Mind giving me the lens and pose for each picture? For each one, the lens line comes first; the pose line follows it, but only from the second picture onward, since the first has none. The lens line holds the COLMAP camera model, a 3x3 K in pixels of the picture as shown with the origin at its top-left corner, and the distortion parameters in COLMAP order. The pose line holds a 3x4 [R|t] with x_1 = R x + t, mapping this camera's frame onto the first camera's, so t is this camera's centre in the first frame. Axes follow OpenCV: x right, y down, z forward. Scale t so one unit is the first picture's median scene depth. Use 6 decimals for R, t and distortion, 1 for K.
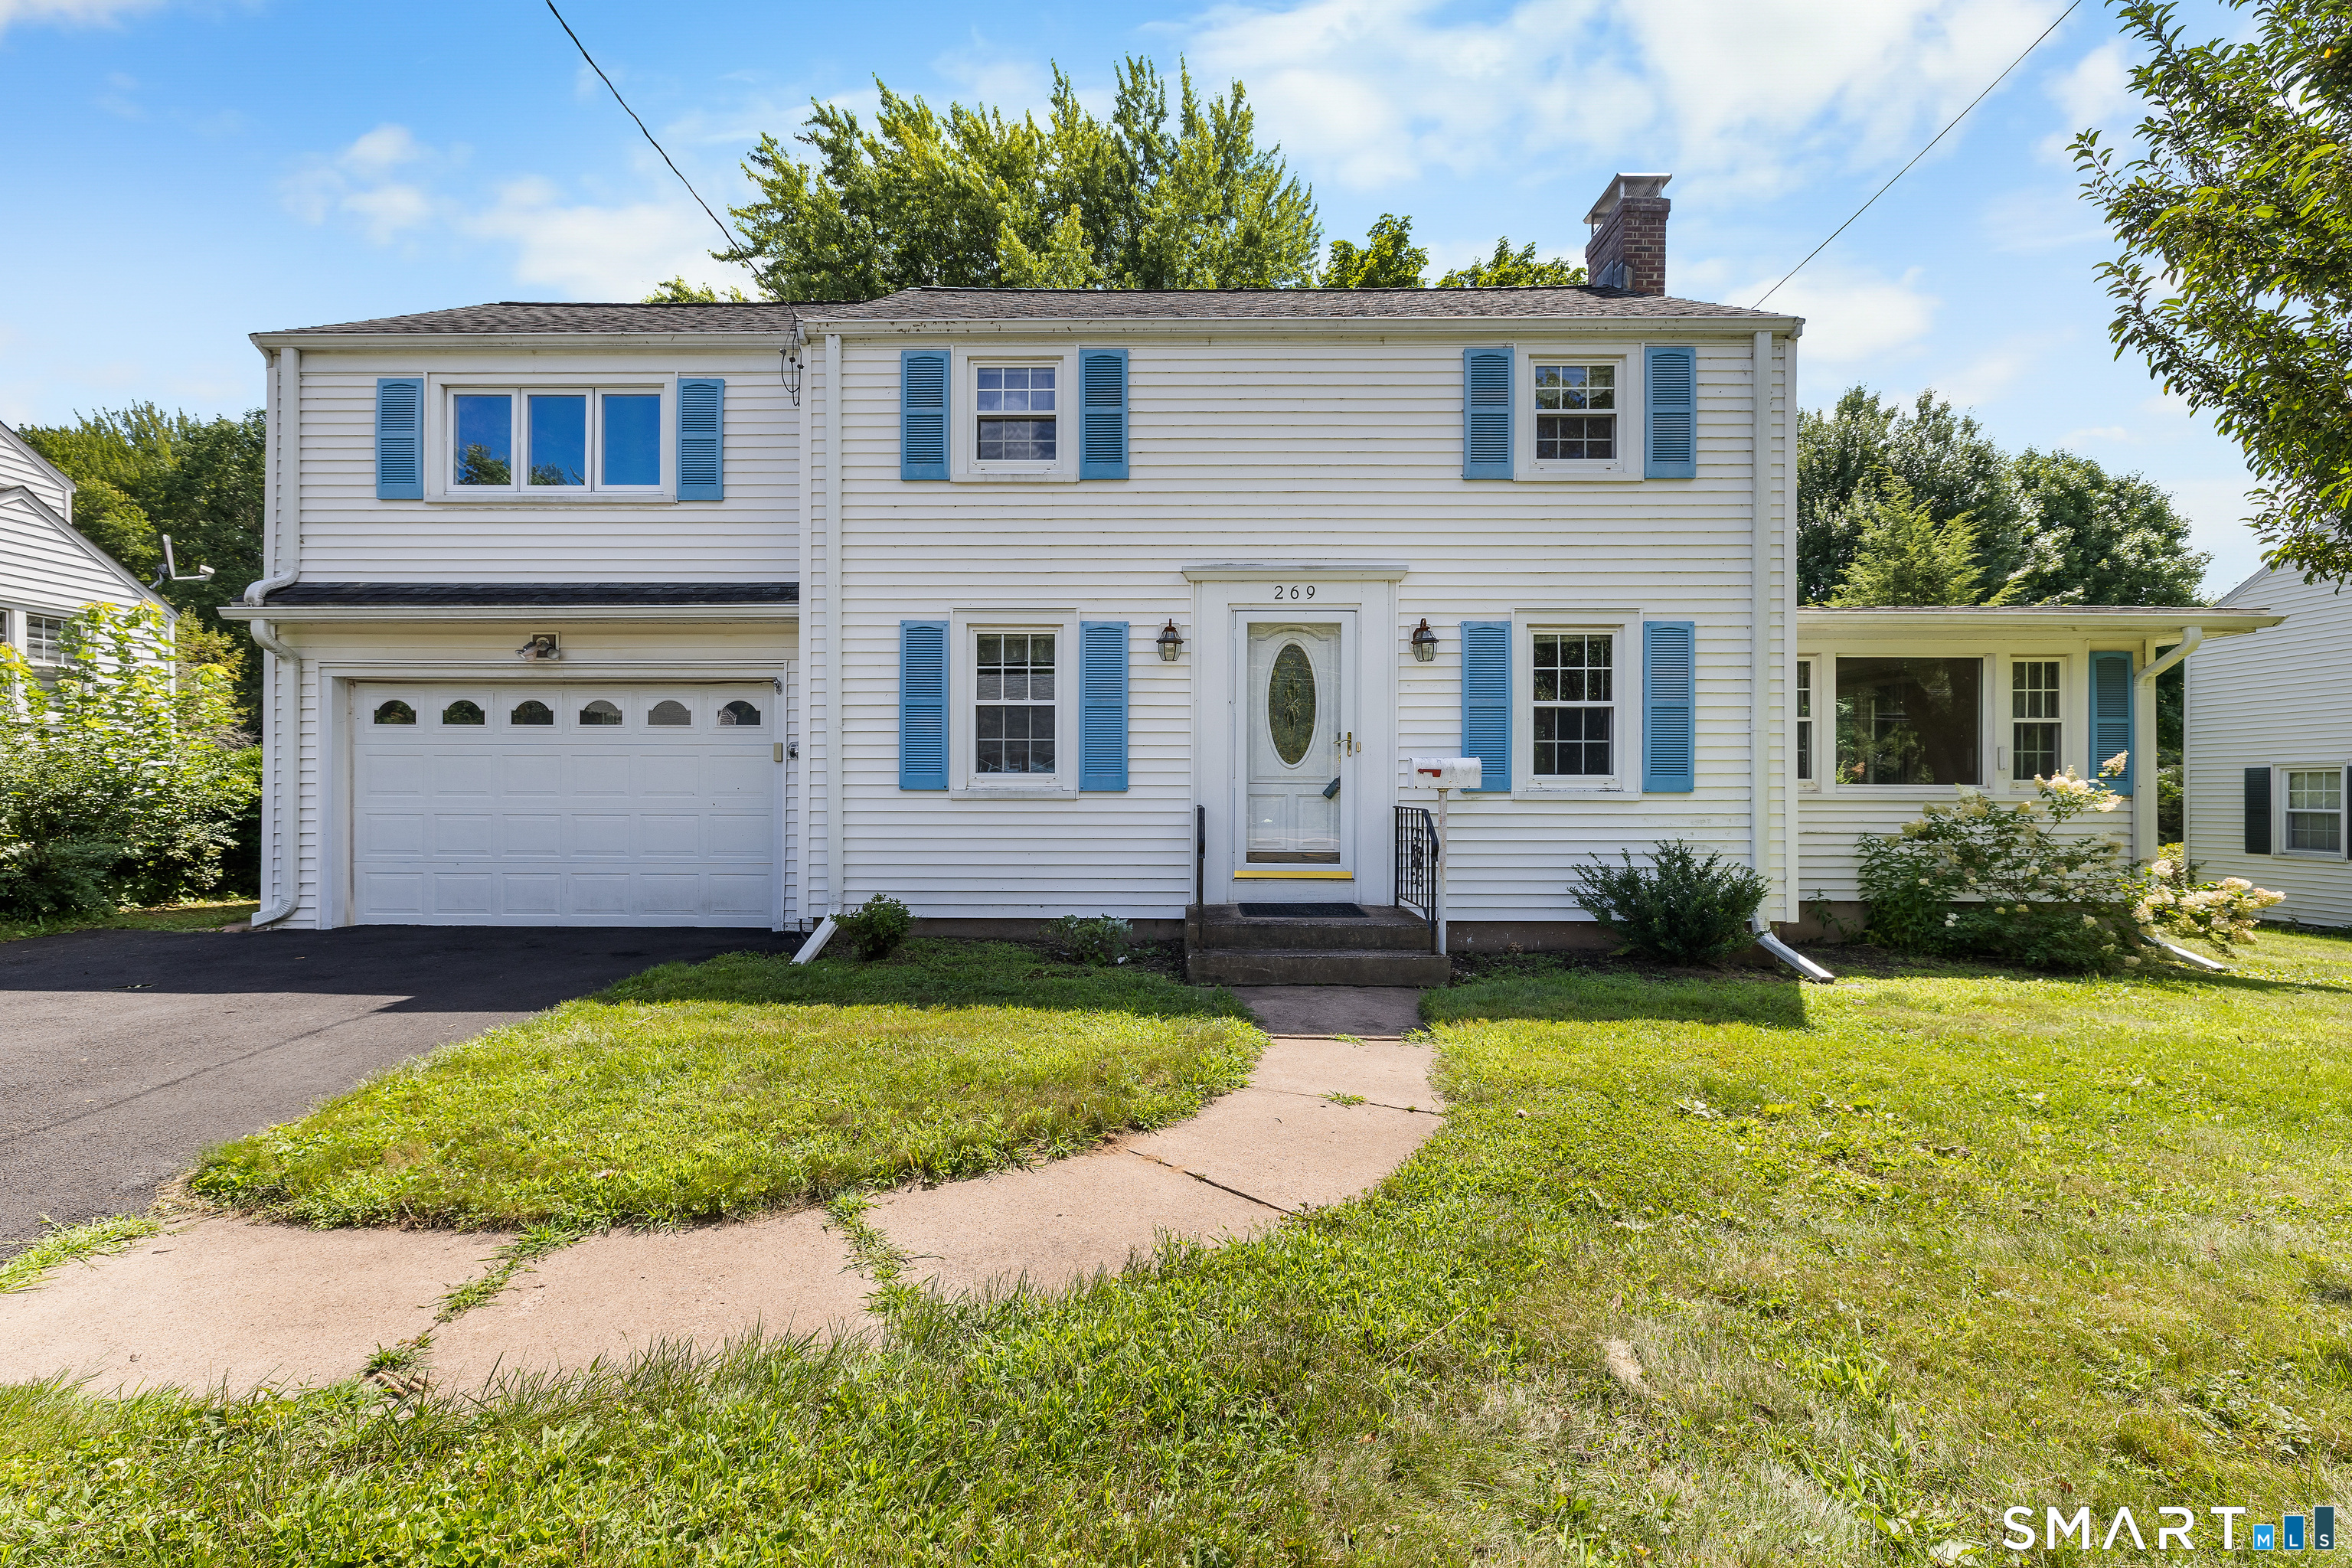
lens RADIAL K [[1008.1, 0, 1101.6], [0, 1008.1, 769.8], [0, 0, 1]] dist [-0.000693, -0.000133]
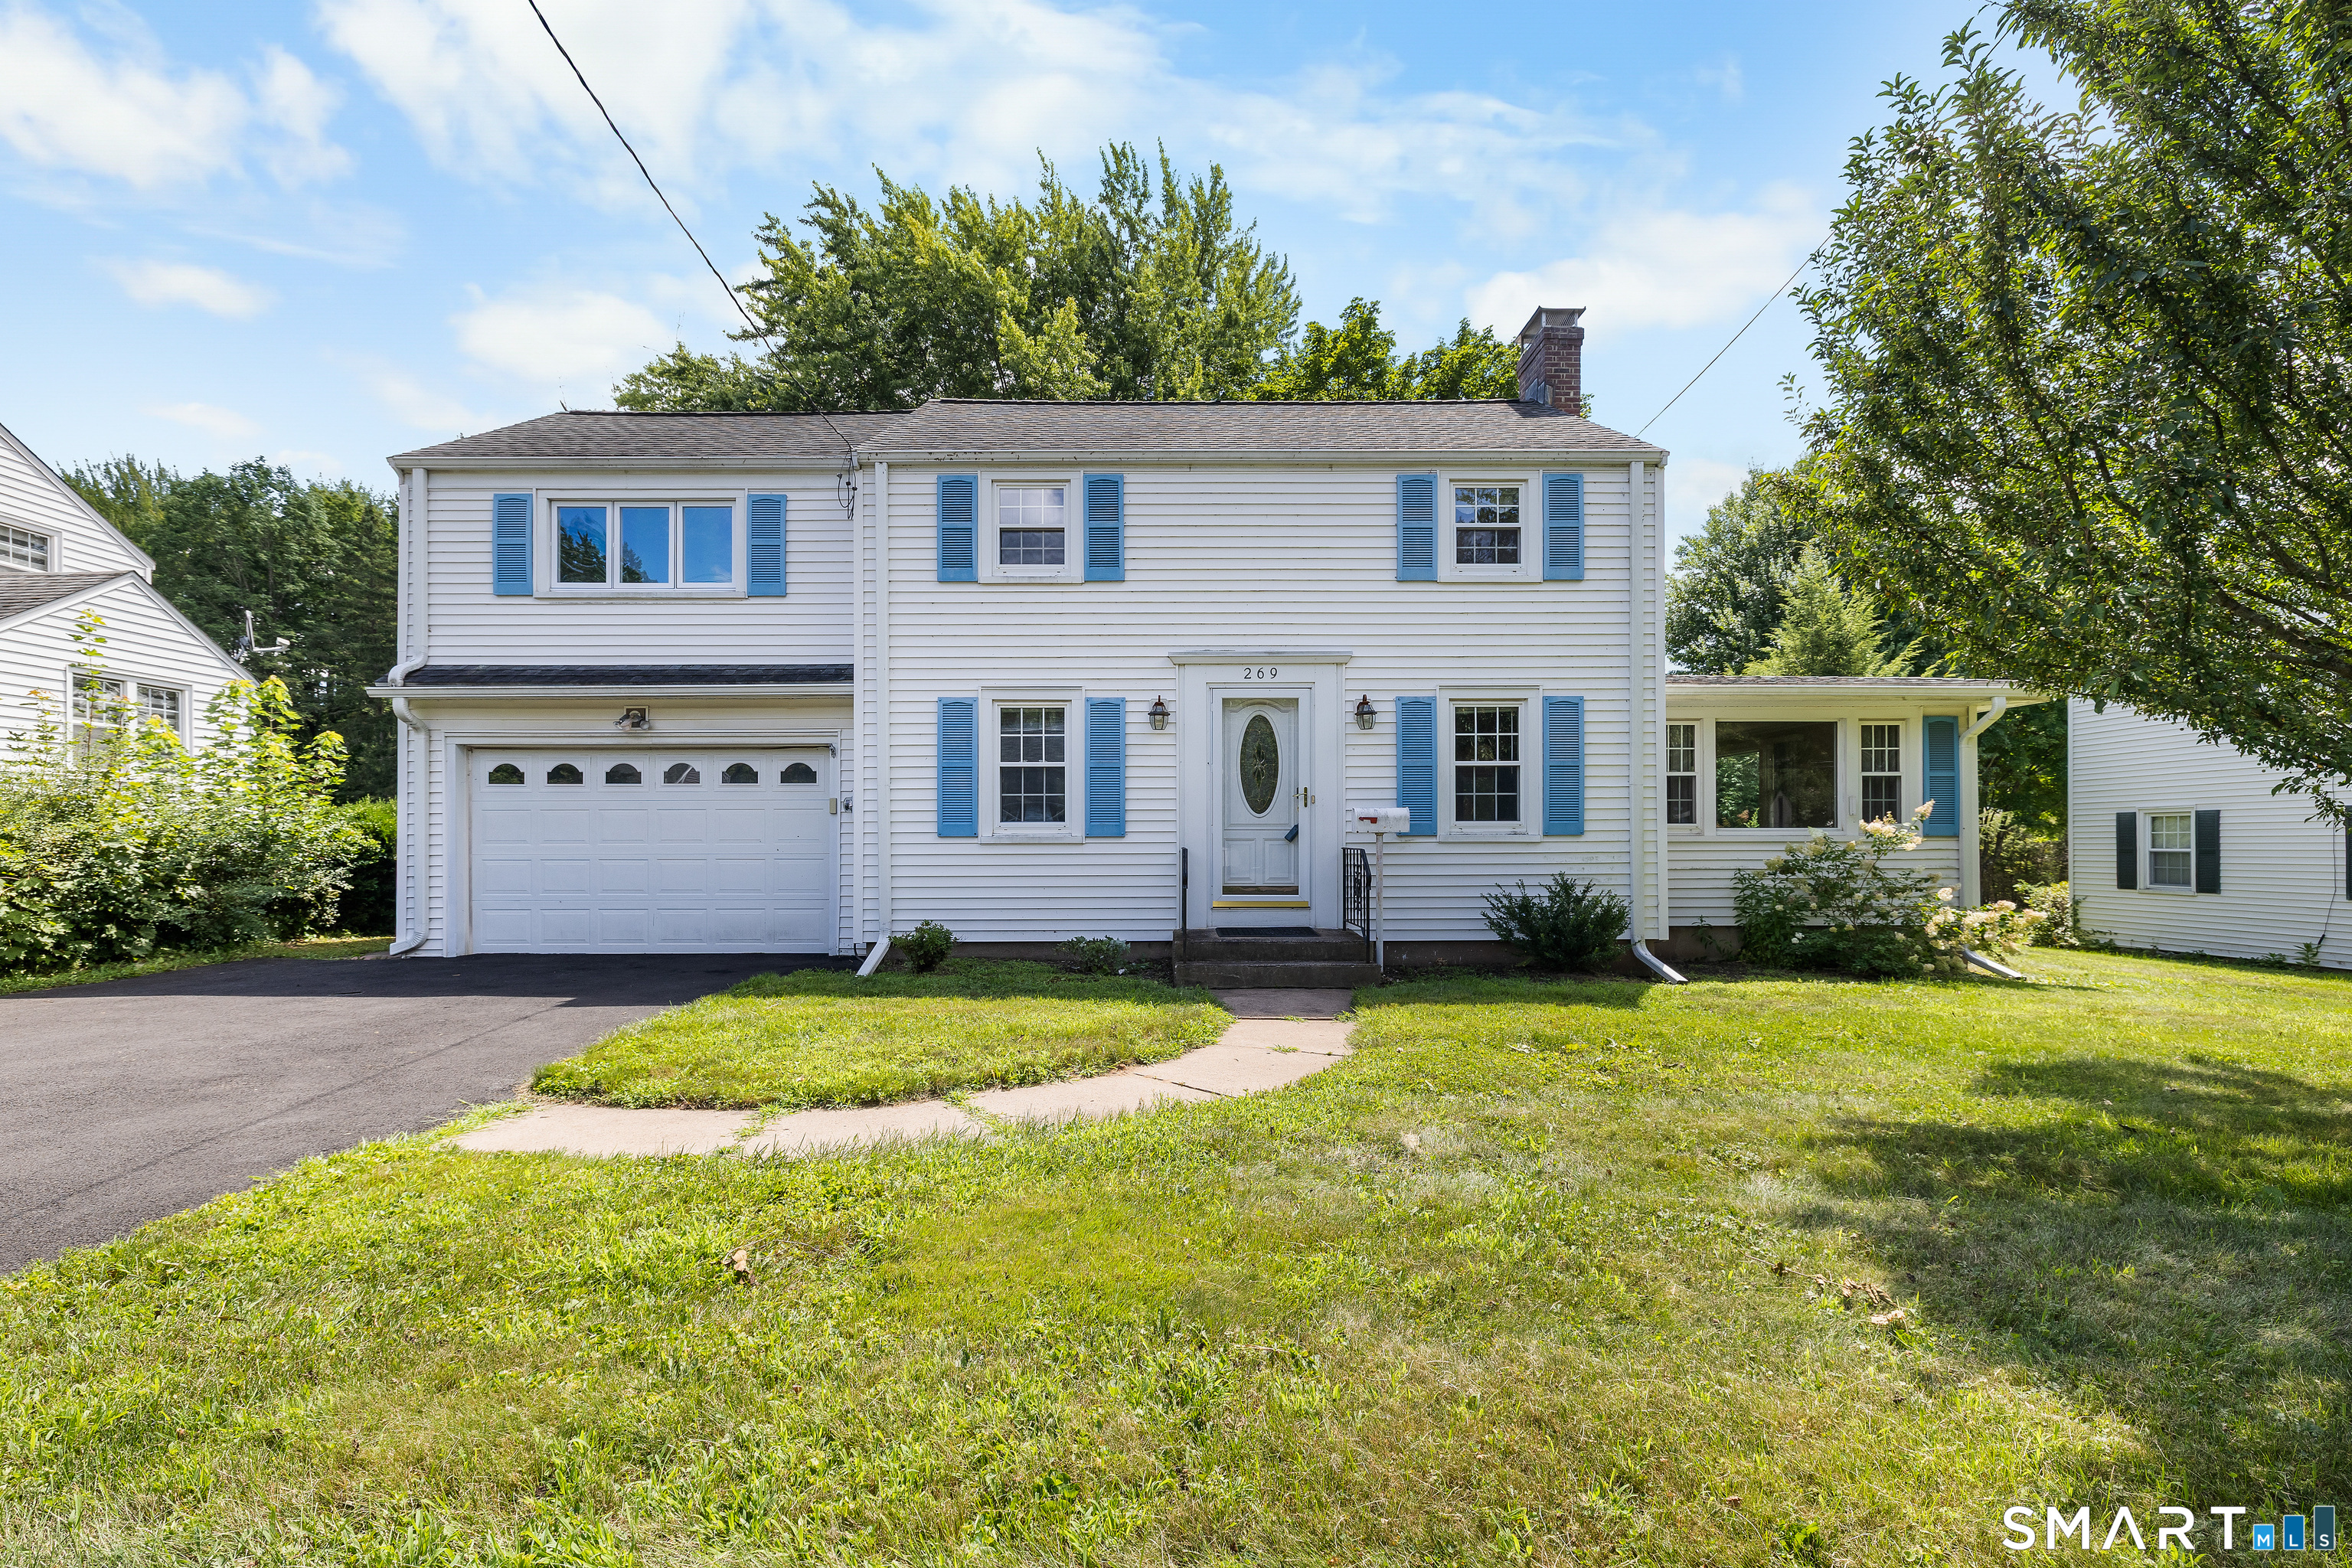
lens RADIAL K [[1634.9, 0, 1176.0], [0, 1634.9, 784.0], [0, 0, 1]] dist [-0.000857, -0.000700]
pose [[0.996750, -0.003800, 0.080468, -0.071091], [0.005773, 0.999688, -0.024298, 0.006006], [-0.080351, 0.024684, 0.996461, -0.968931]]
